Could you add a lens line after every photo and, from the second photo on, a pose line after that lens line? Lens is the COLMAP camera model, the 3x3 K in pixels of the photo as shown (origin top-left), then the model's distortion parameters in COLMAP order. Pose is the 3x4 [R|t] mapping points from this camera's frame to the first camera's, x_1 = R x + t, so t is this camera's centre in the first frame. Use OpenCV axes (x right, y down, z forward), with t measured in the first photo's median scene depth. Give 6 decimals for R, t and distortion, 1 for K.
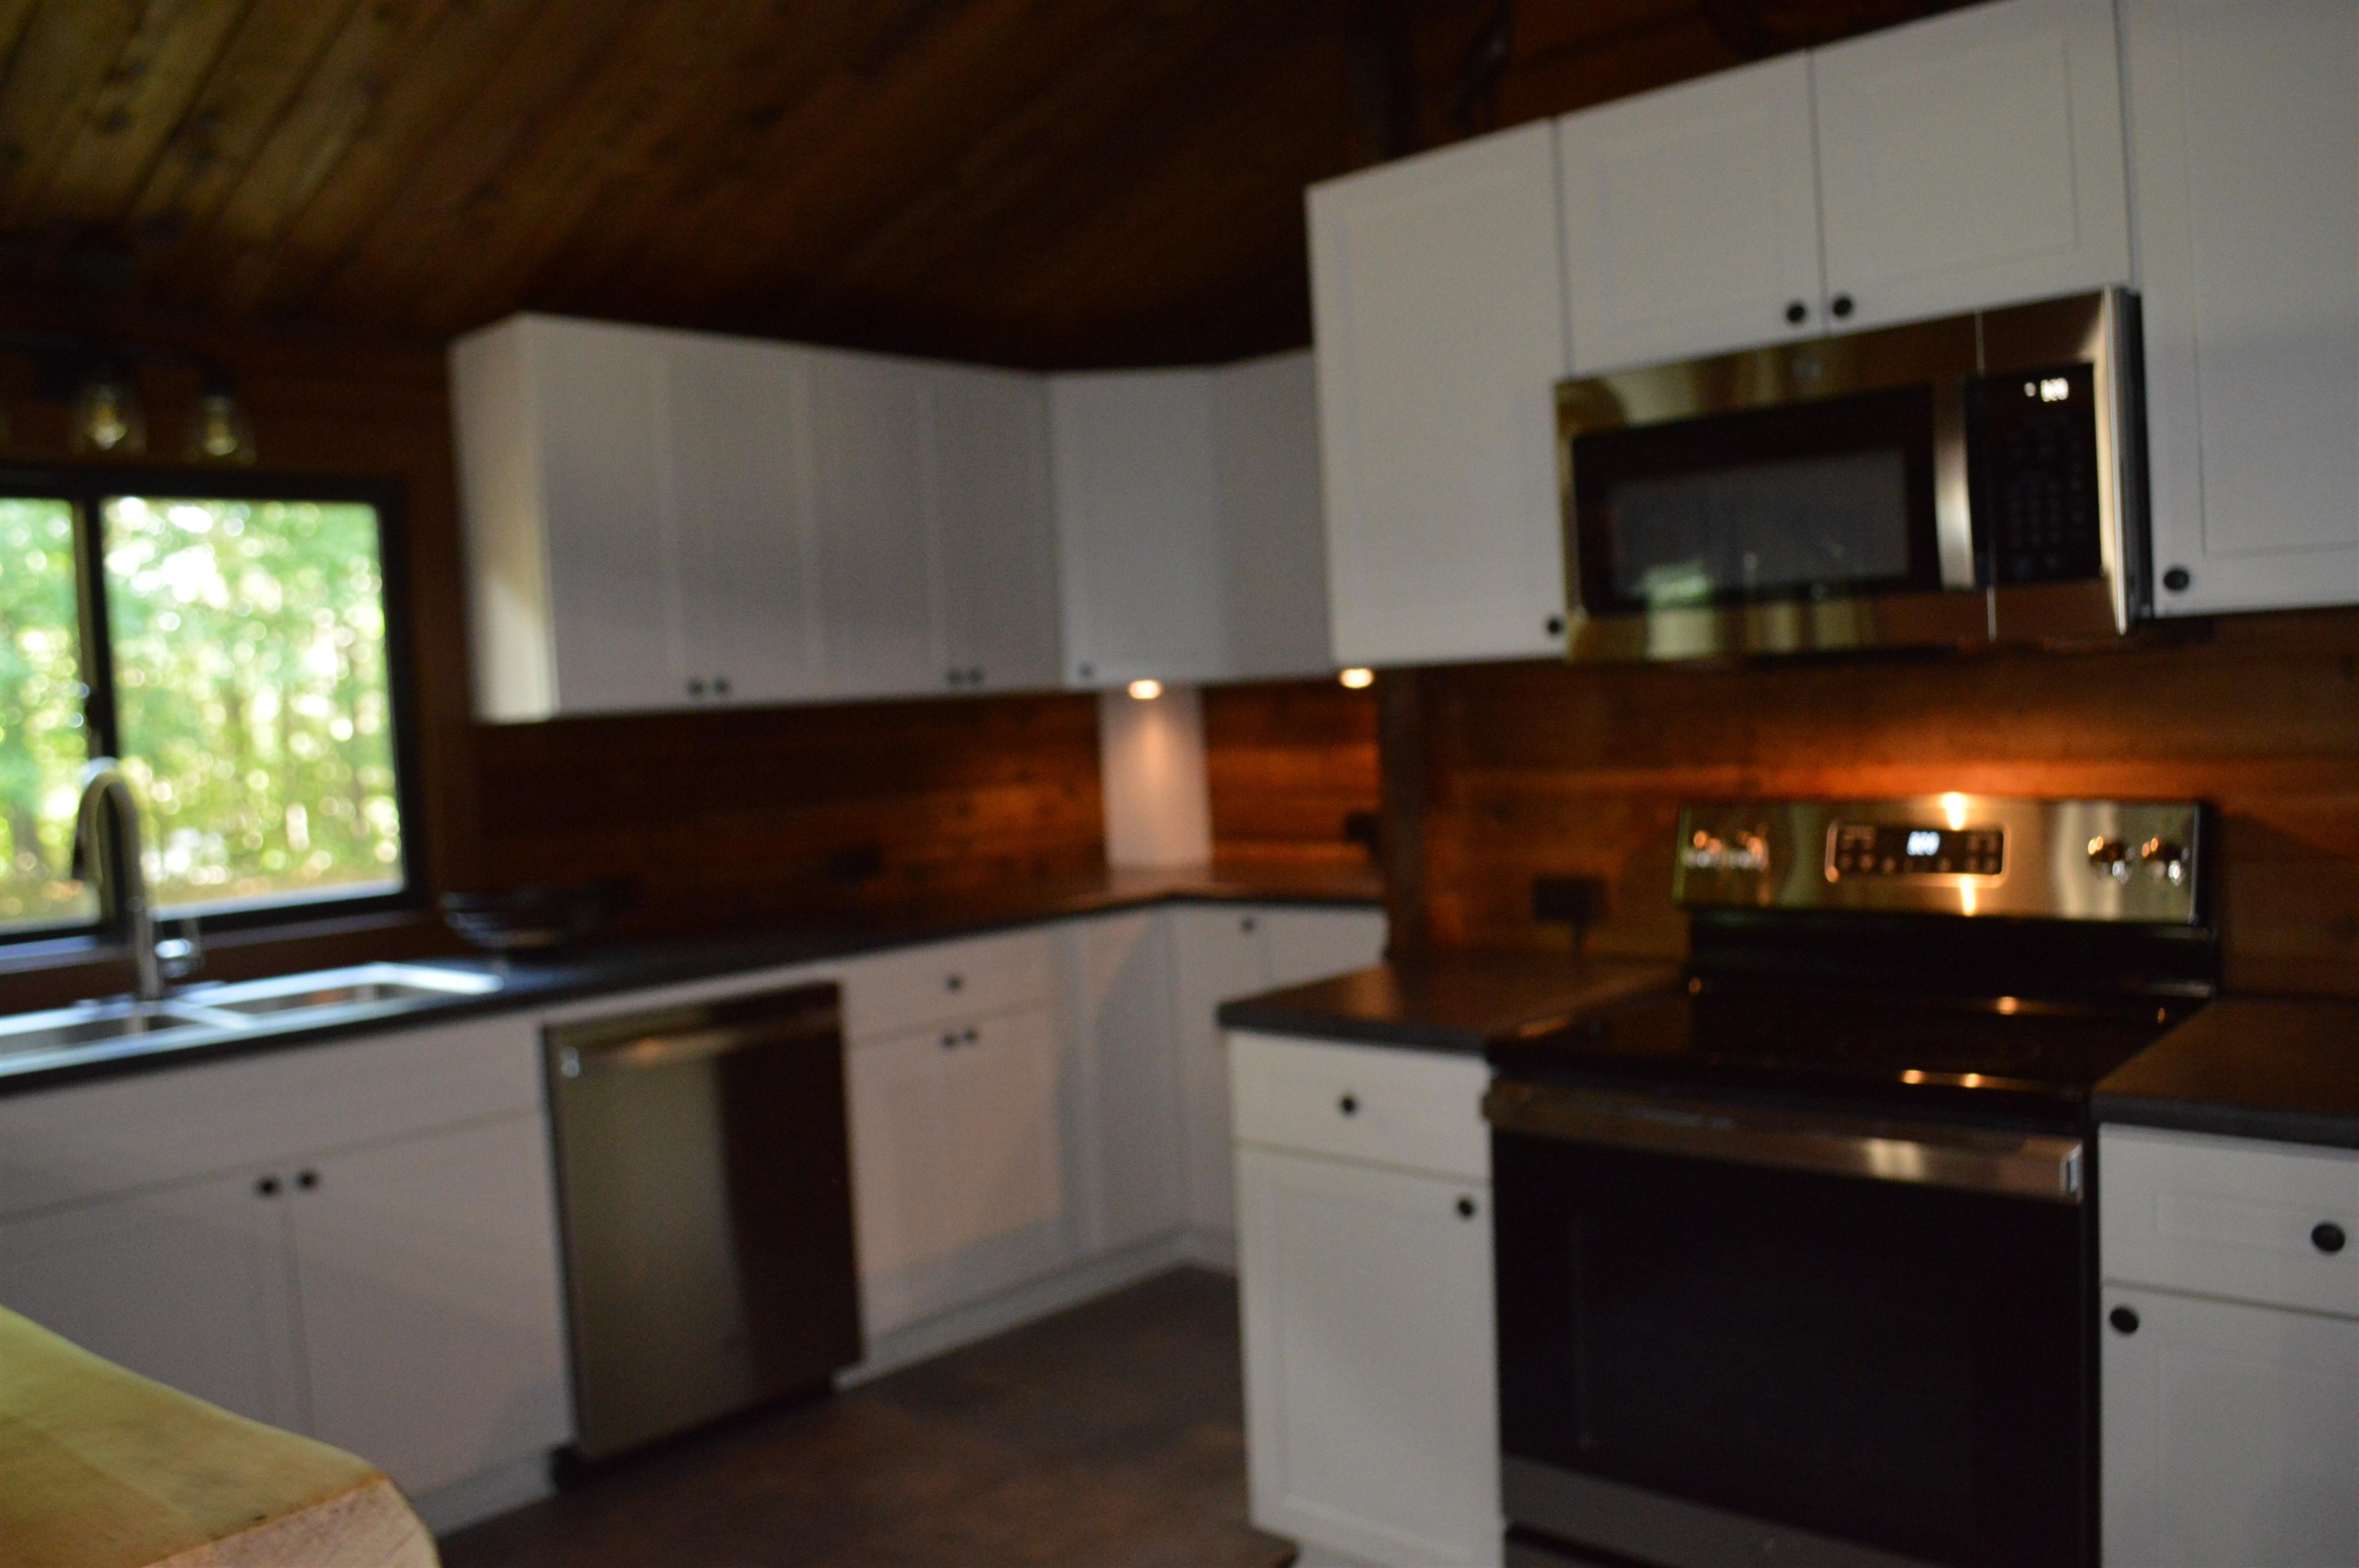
lens RADIAL K [[1864.1, 0, 1182.6], [0, 1864.1, 782.5], [0, 0, 1]] dist [-0.074751, 0.004924]
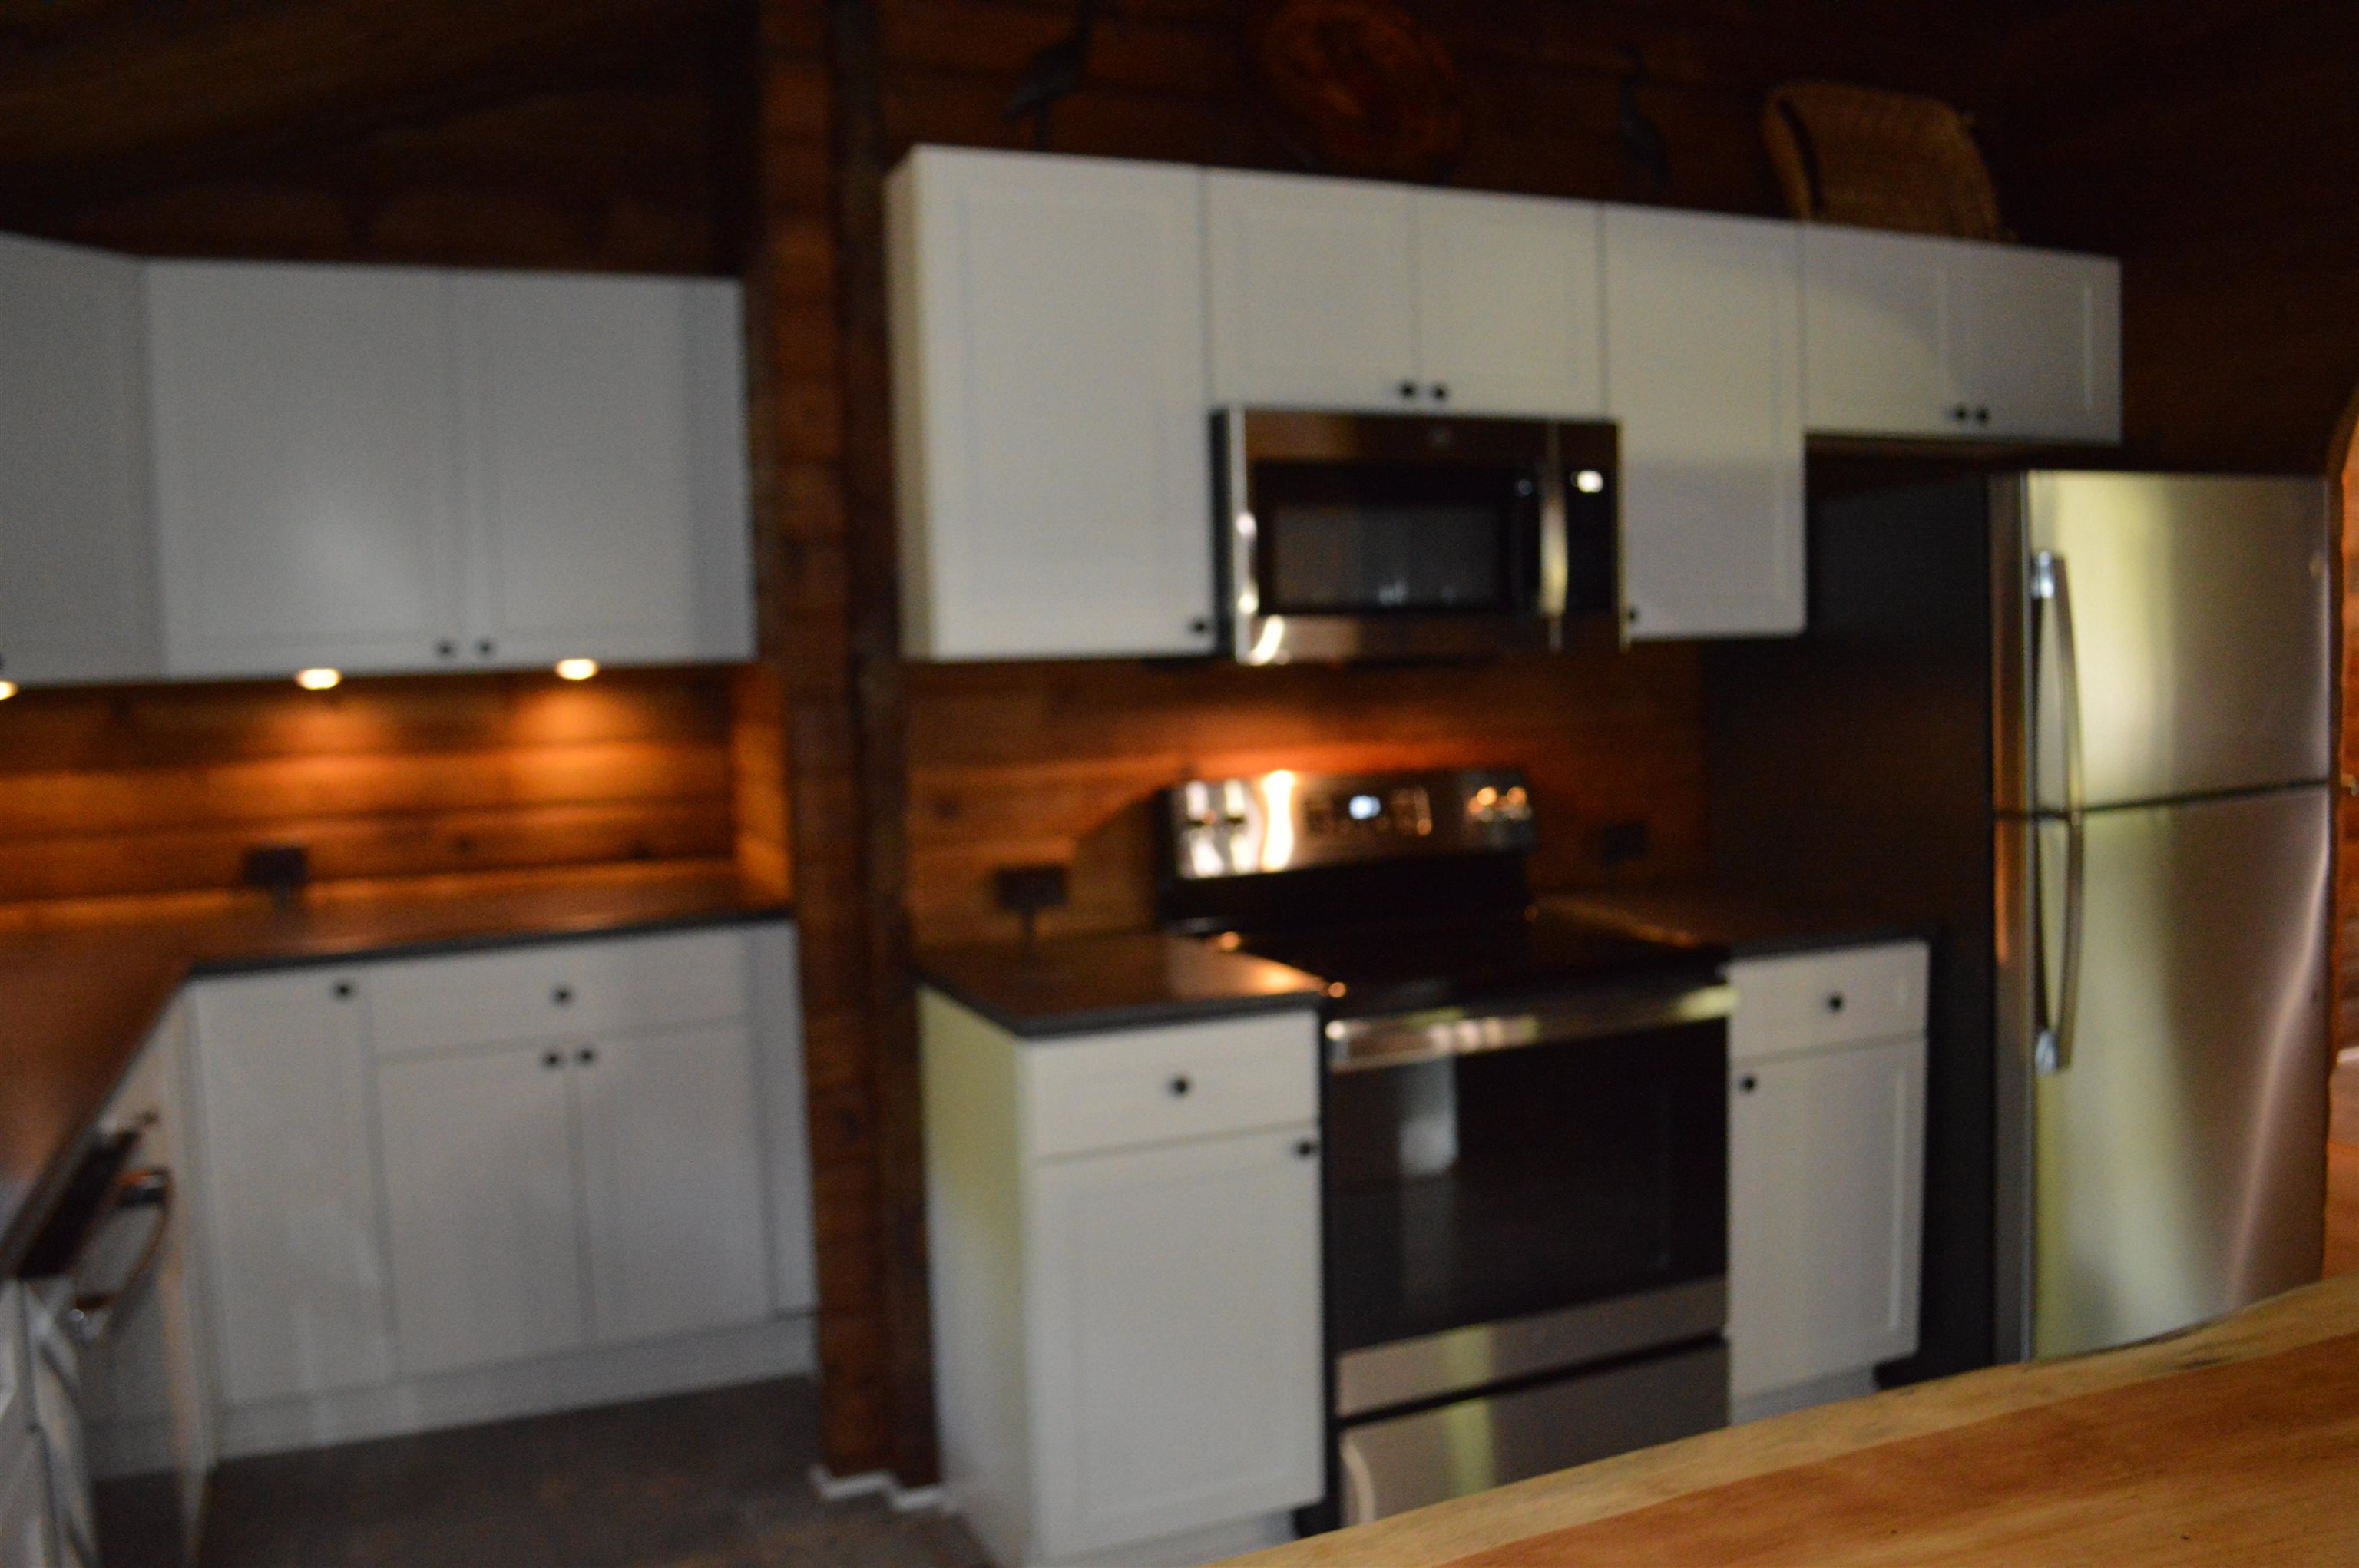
lens RADIAL K [[1864.1, 0, 1182.6], [0, 1864.1, 782.5], [0, 0, 1]] dist [-0.074751, 0.004924]
pose [[0.391444, -0.022728, 0.919921, -0.842032], [0.045257, 0.998961, 0.005423, 0.002455], [-0.919089, 0.039510, 0.392065, 0.595292]]
